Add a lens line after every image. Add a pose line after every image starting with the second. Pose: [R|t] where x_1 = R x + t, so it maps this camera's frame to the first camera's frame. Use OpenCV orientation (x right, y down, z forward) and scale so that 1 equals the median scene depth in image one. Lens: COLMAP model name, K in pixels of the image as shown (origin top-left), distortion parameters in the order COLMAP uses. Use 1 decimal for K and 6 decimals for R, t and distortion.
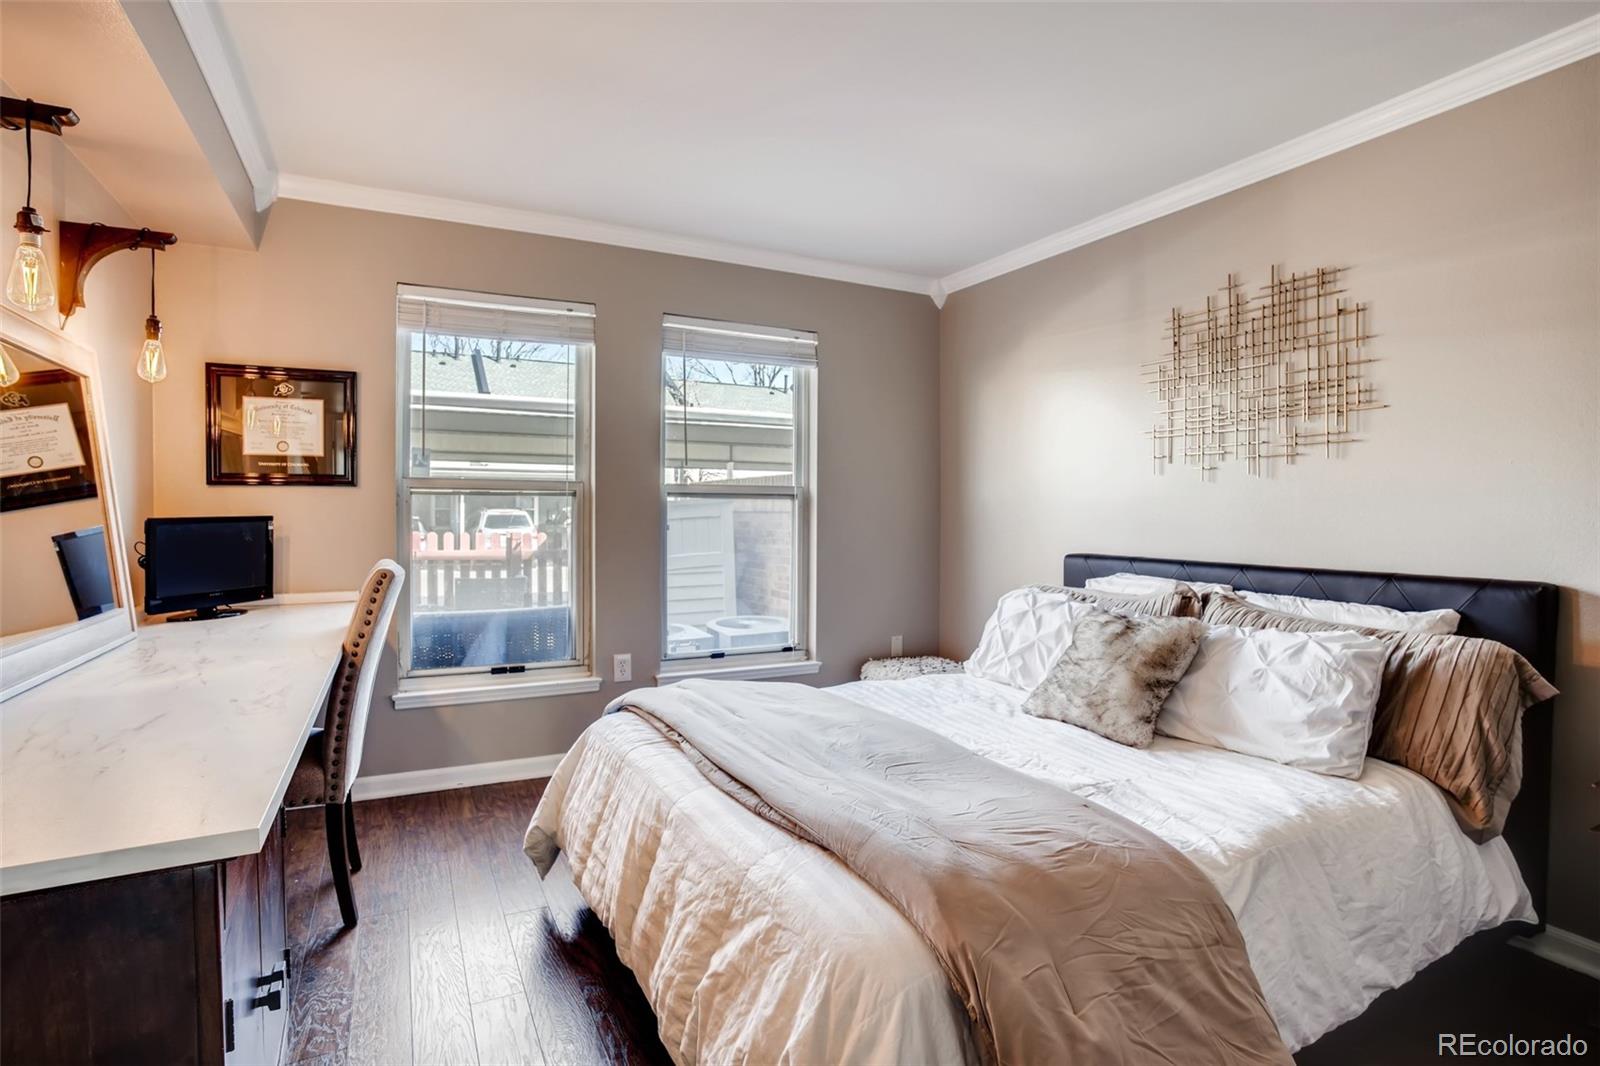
lens RADIAL K [[805.5, 0, 800.0], [0, 805.5, 533.0], [0, 0, 1]] dist [-0.000635, 0.000465]
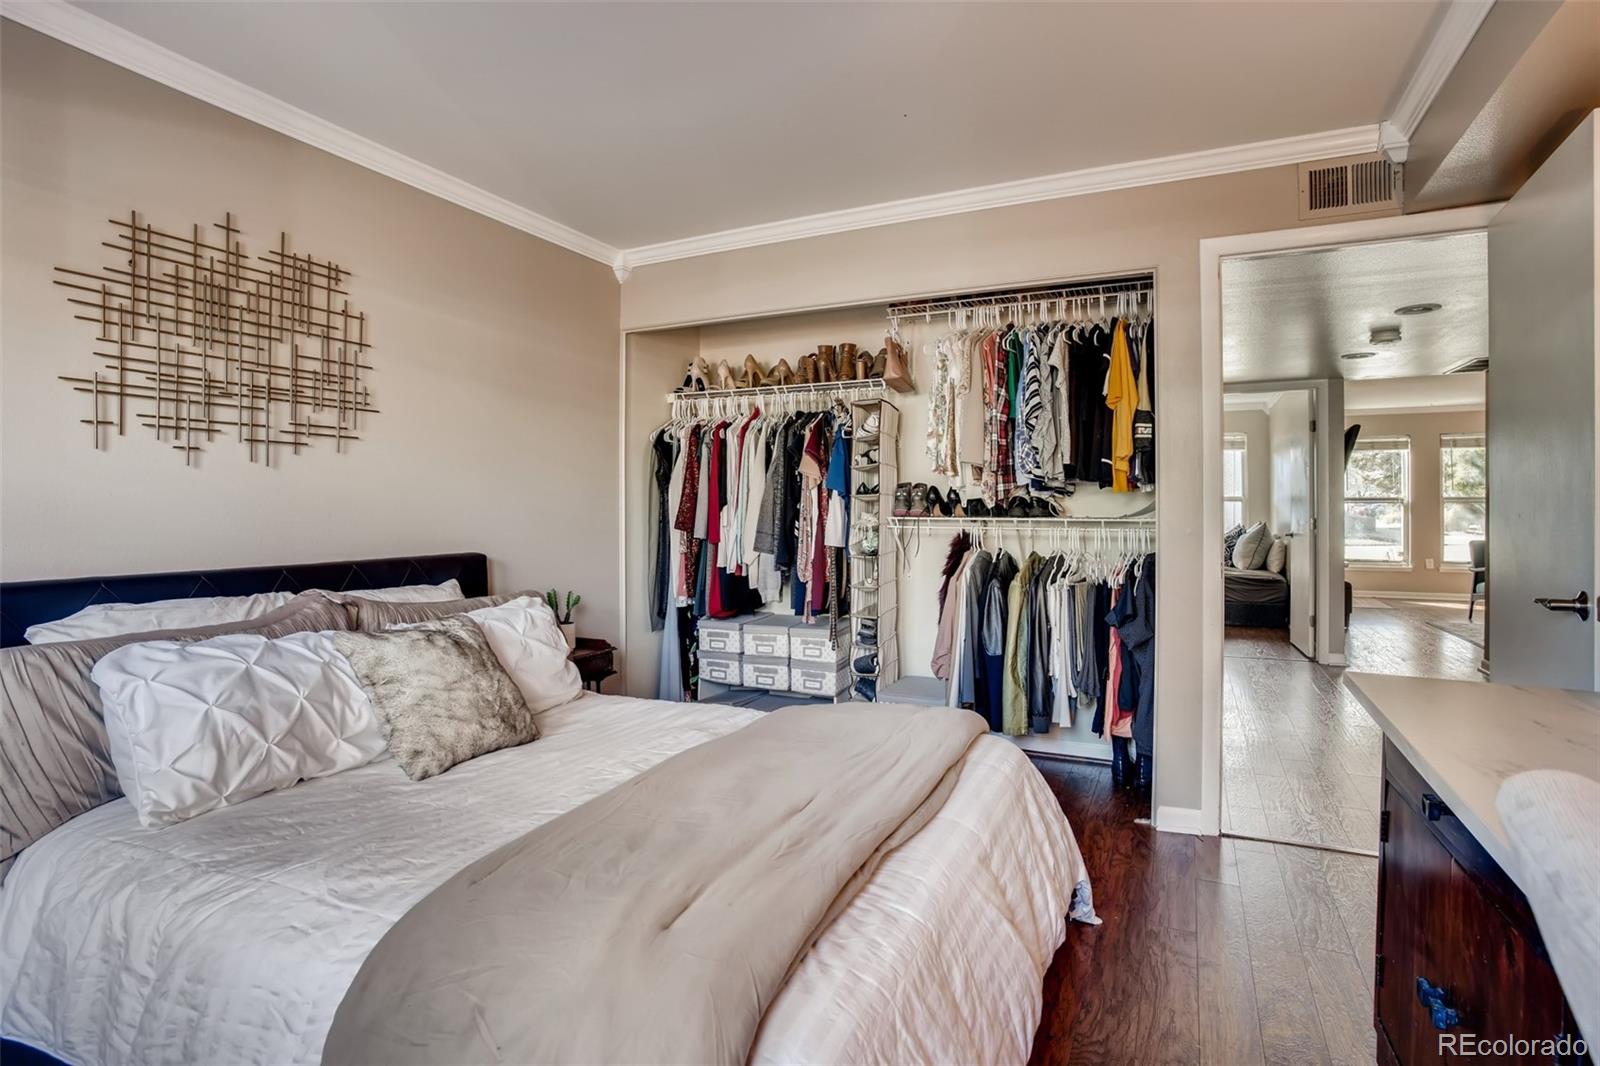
lens RADIAL K [[797.7, 0, 797.4], [0, 797.7, 497.6], [0, 0, 1]] dist [-0.000889, -0.000048]
pose [[-0.587542, 0.001135, 0.809193, -0.478931], [0.018010, 0.999770, 0.011674, -0.034669], [-0.808994, 0.021432, -0.587427, 1.069522]]
